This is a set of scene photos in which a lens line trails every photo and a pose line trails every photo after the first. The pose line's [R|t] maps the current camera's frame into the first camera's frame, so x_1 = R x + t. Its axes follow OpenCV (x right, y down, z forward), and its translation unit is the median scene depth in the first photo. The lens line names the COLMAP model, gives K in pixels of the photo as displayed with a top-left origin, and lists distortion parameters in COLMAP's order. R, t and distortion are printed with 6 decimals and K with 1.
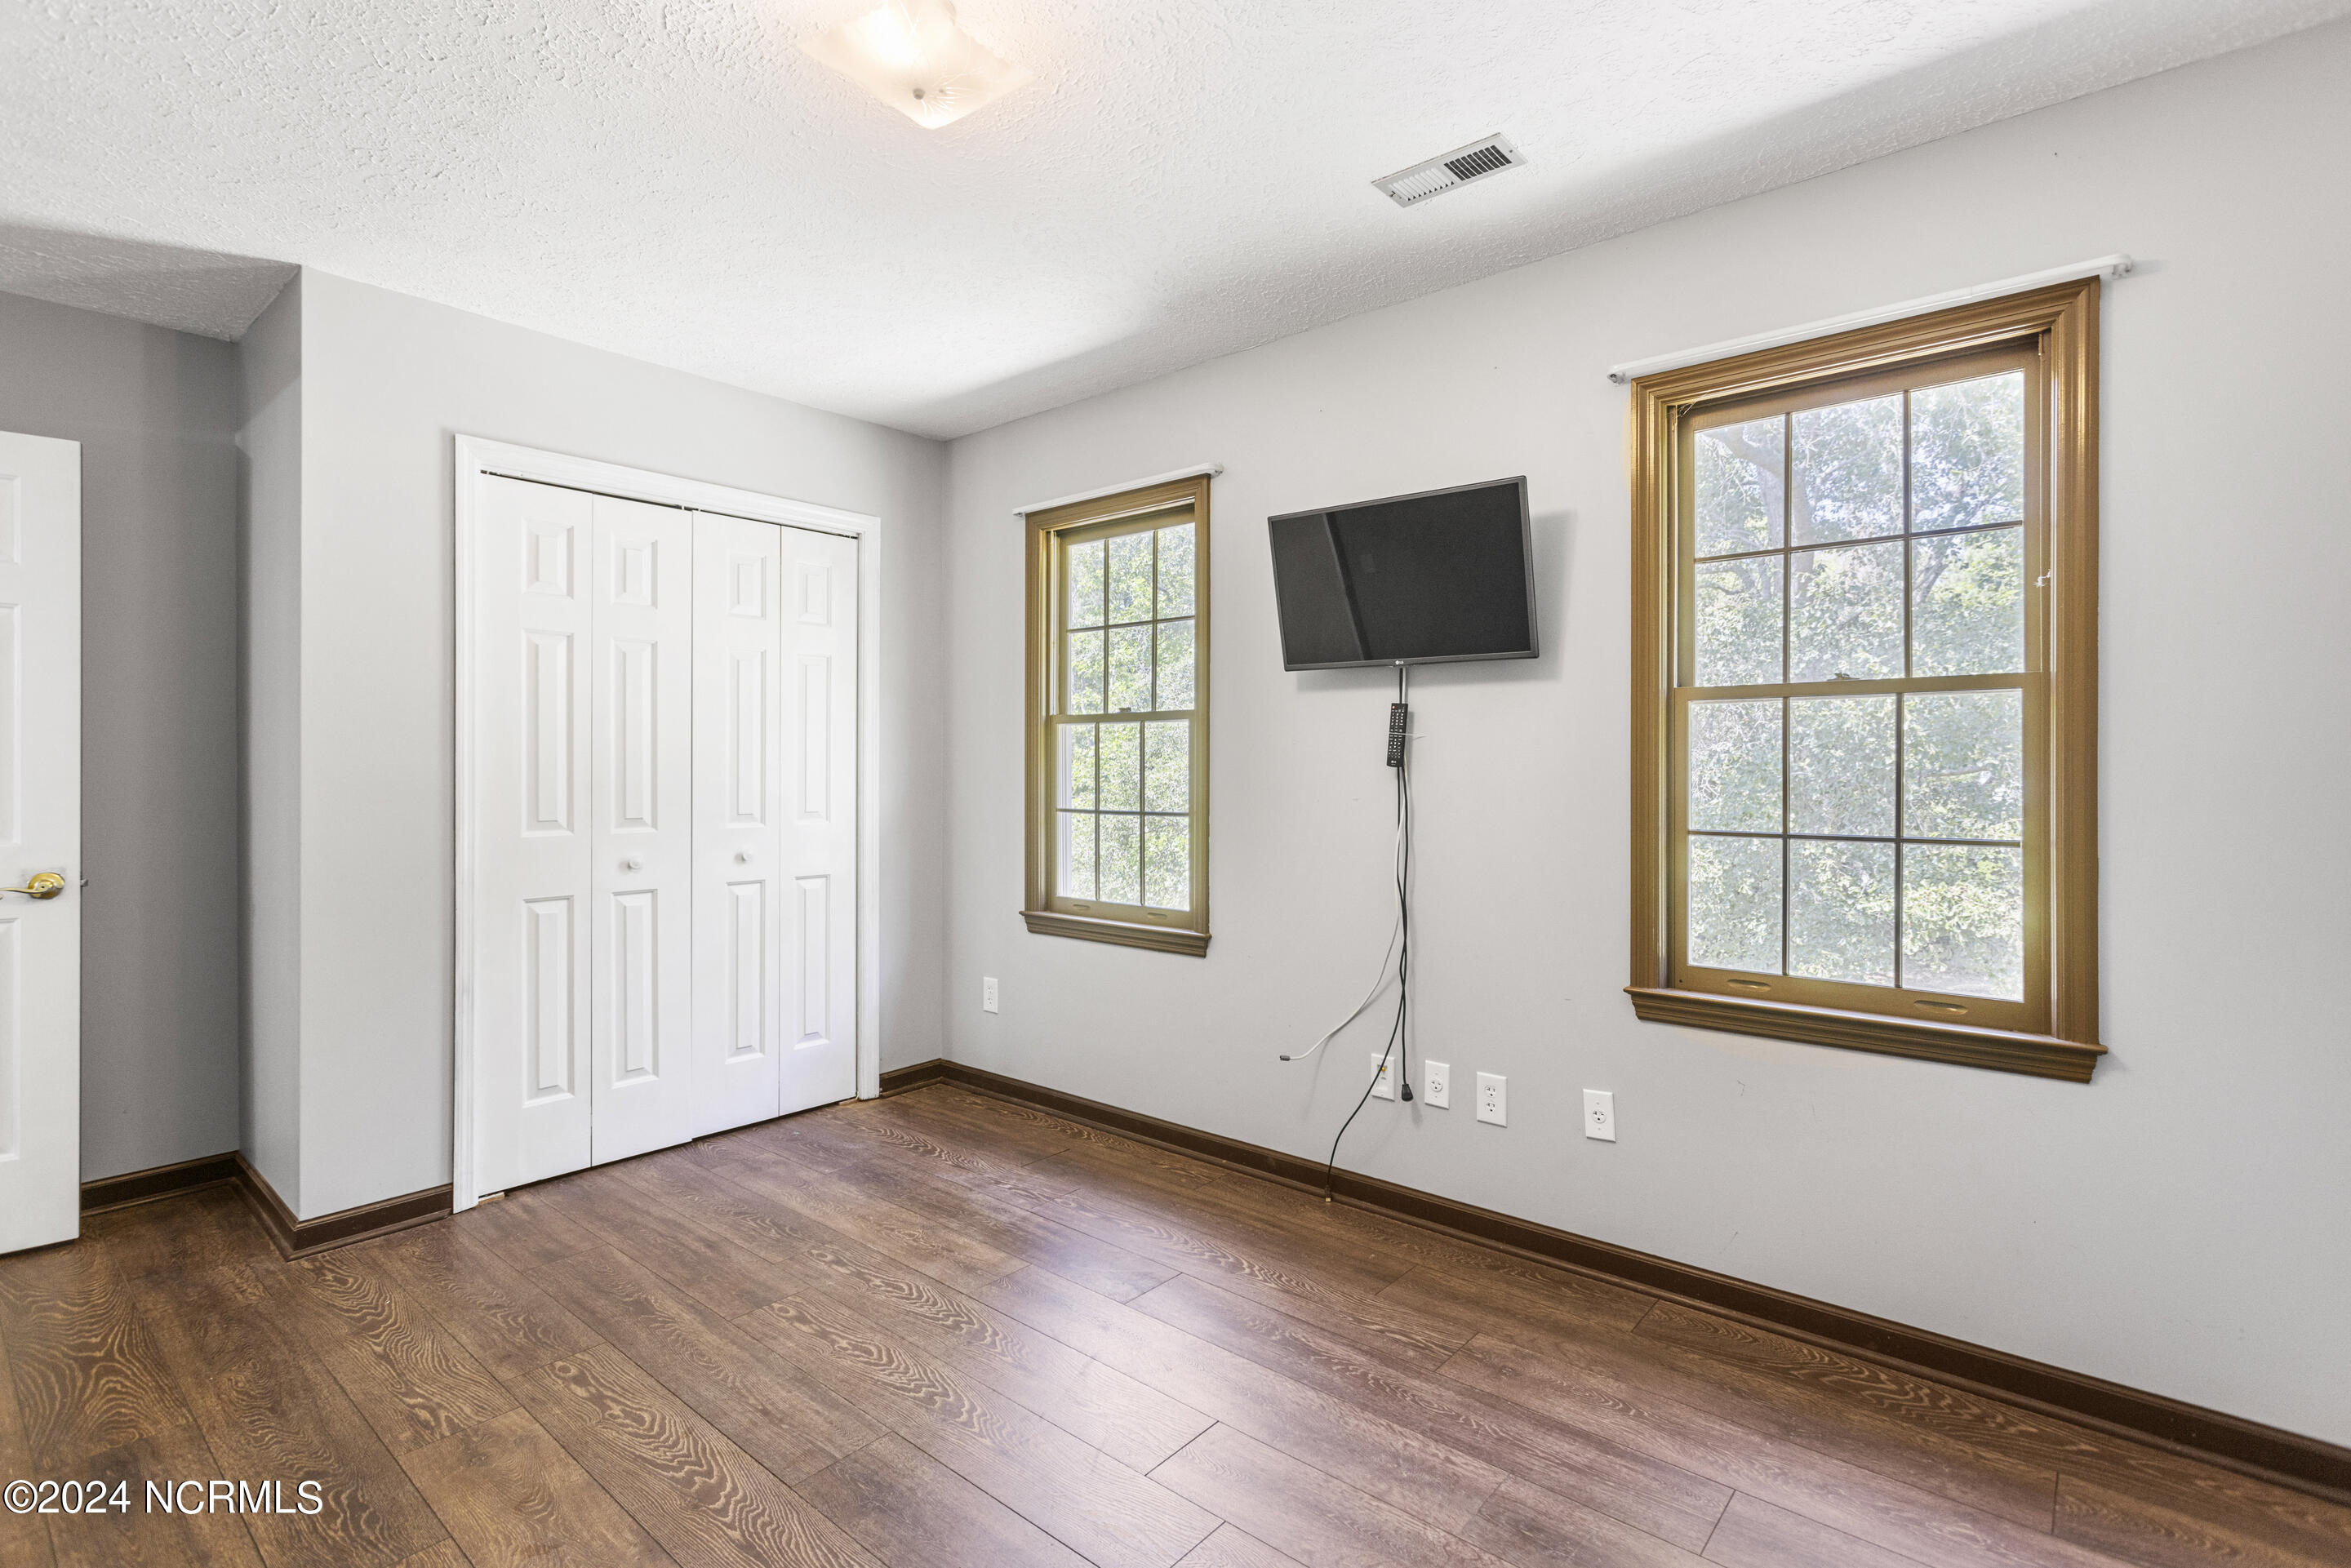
lens RADIAL K [[1113.6, 0, 1213.1], [0, 1113.6, 766.5], [0, 0, 1]] dist [0.001019, 0.000634]
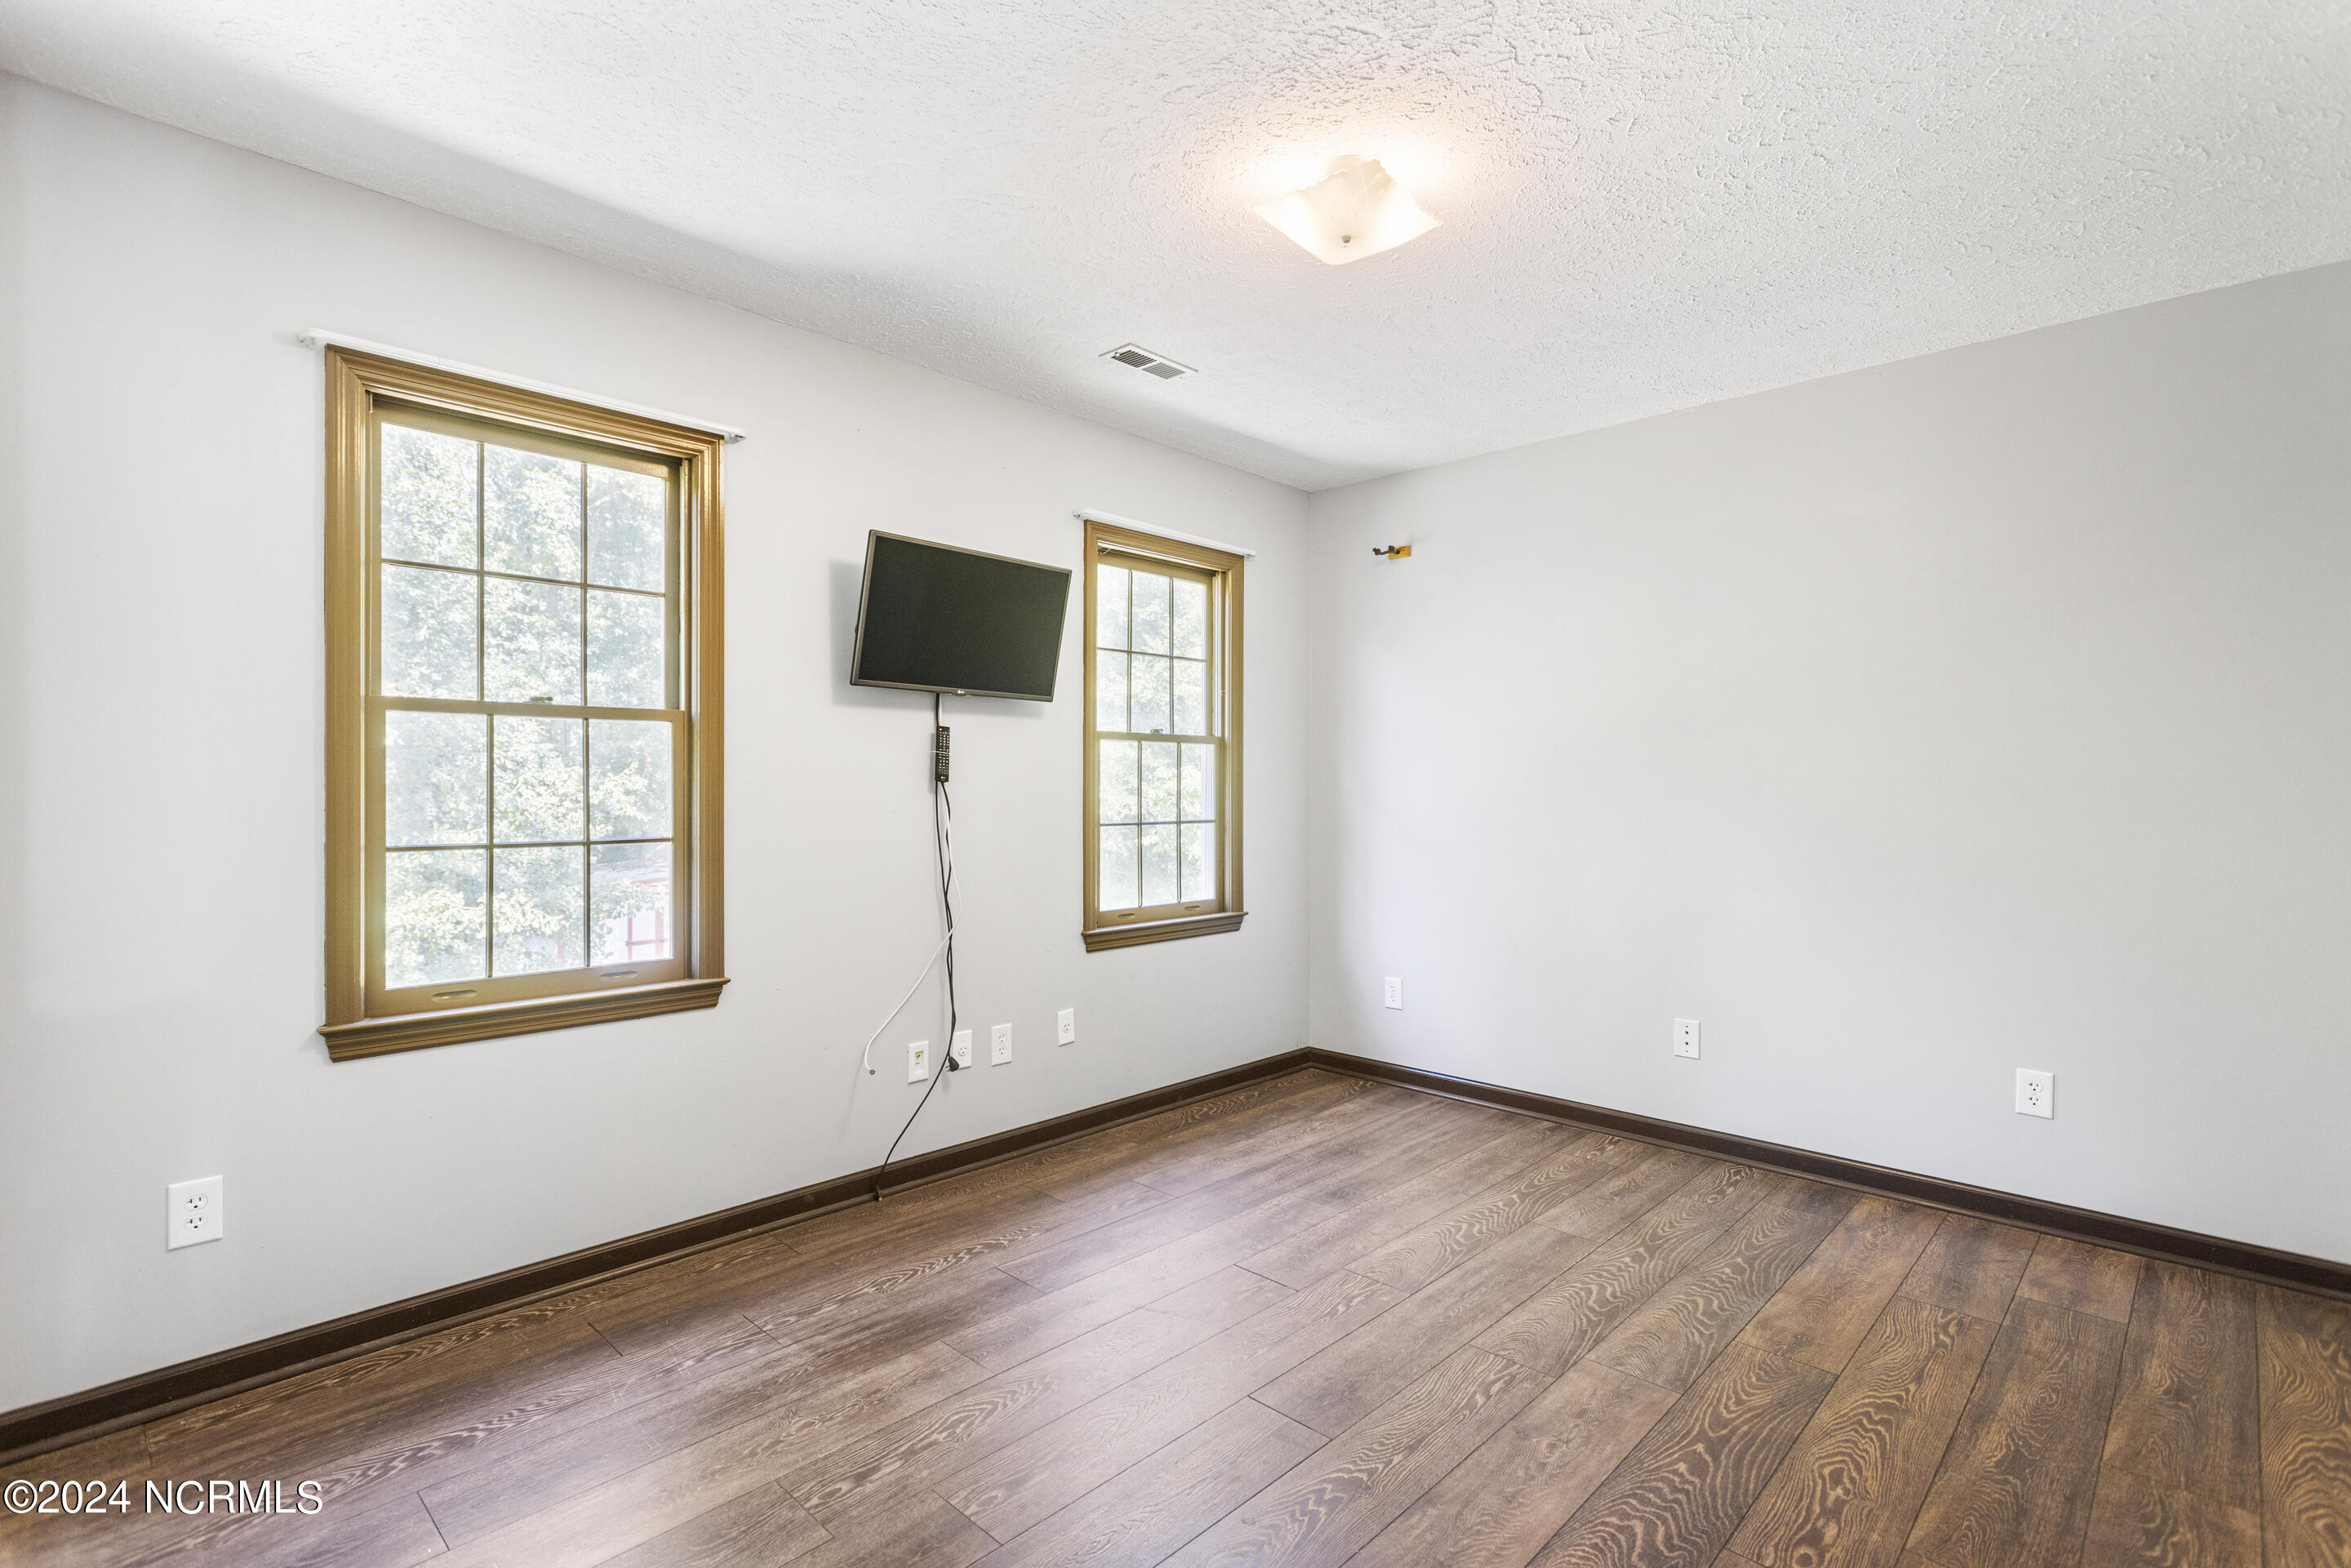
lens RADIAL K [[1113.6, 0, 1155.4], [0, 1113.6, 782.8], [0, 0, 1]] dist [0.001019, 0.000634]
pose [[0.079600, -0.010164, 0.996775, -0.961847], [-0.011196, 0.999876, 0.011090, -0.014384], [-0.996764, -0.012043, 0.079476, 0.703137]]
